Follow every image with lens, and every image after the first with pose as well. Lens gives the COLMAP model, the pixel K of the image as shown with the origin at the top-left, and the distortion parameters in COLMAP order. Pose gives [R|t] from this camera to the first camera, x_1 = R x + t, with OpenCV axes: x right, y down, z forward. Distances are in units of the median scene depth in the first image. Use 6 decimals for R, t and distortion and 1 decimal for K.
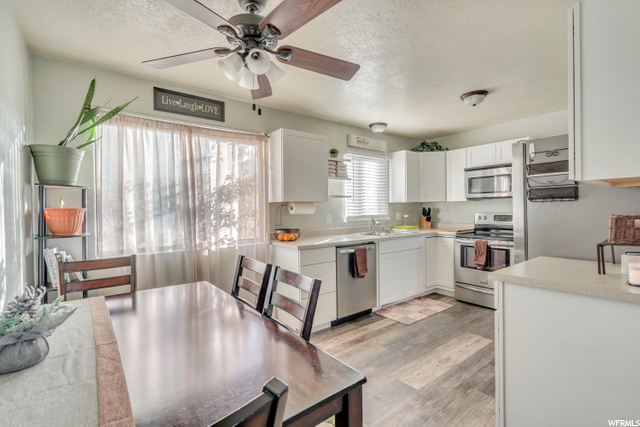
lens RADIAL K [[289.7, 0, 318.9], [0, 289.7, 212.7], [0, 0, 1]] dist [-0.003206, -0.000118]
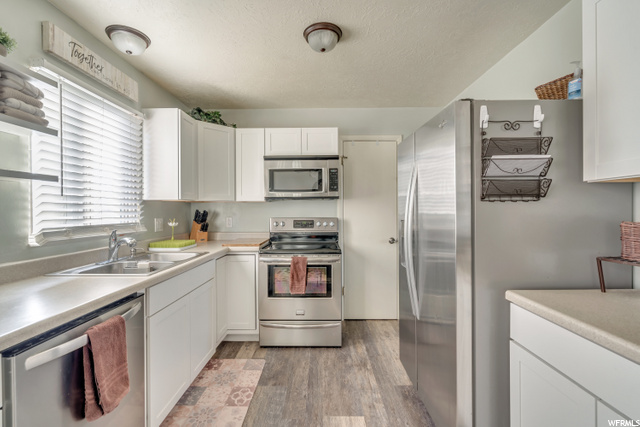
lens RADIAL K [[289.7, 0, 318.9], [0, 289.7, 212.7], [0, 0, 1]] dist [-0.003206, -0.000118]
pose [[0.612180, 0.004375, 0.790706, 0.020455], [0.005568, 0.999936, -0.009844, -0.004579], [-0.790699, 0.010429, 0.612116, 0.464302]]
